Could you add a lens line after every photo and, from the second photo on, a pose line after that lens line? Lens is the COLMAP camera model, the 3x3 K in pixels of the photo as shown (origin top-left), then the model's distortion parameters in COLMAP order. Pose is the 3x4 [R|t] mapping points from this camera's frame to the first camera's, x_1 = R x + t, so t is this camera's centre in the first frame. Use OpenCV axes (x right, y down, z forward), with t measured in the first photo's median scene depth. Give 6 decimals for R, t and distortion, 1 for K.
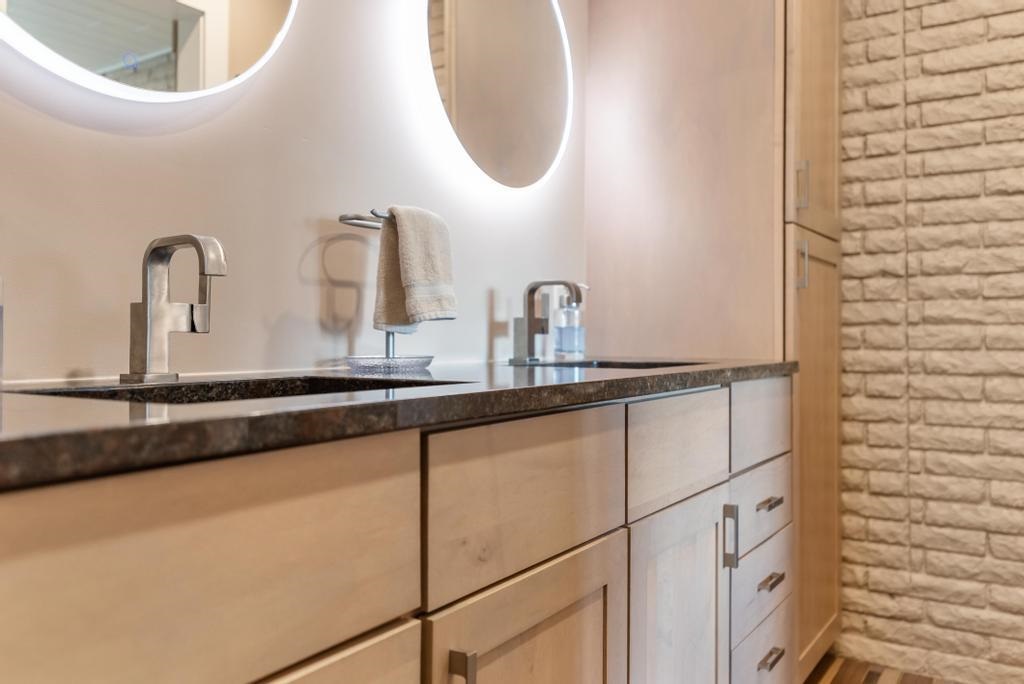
lens RADIAL K [[810.5, 0, 510.5], [0, 810.5, 337.0], [0, 0, 1]] dist [0.007298, -0.001194]
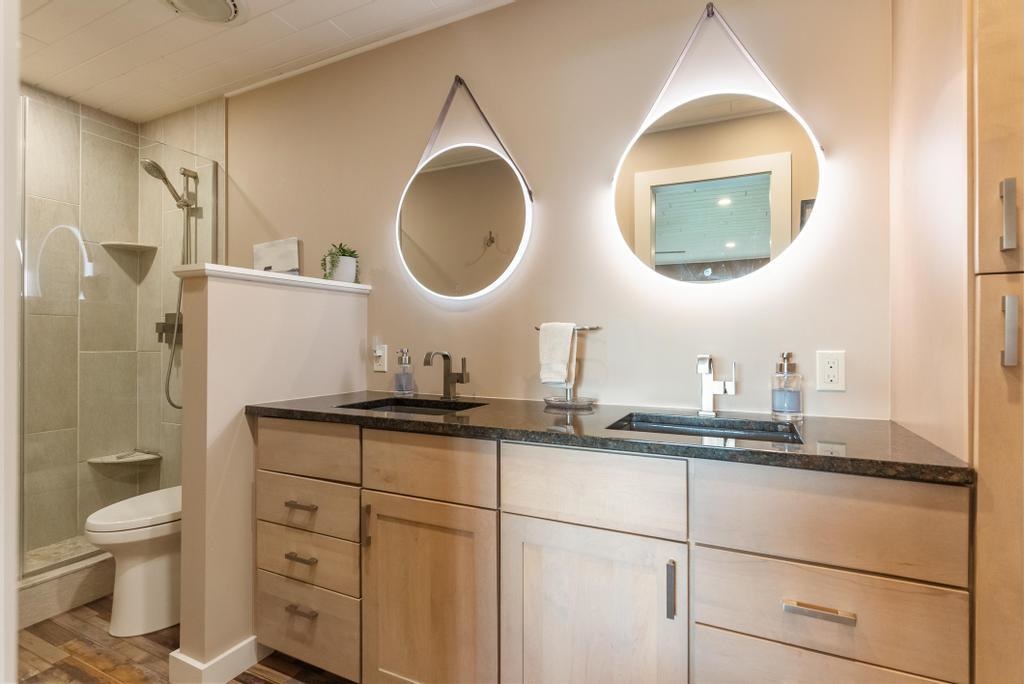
lens RADIAL K [[489.1, 0, 509.7], [0, 489.1, 343.6], [0, 0, 1]] dist [-0.002613, 0.001377]
pose [[0.138061, 0.000682, -0.990423, 1.528103], [-0.001922, 0.999998, 0.000421, -0.168810], [0.990422, 0.001846, 0.138063, 1.111608]]
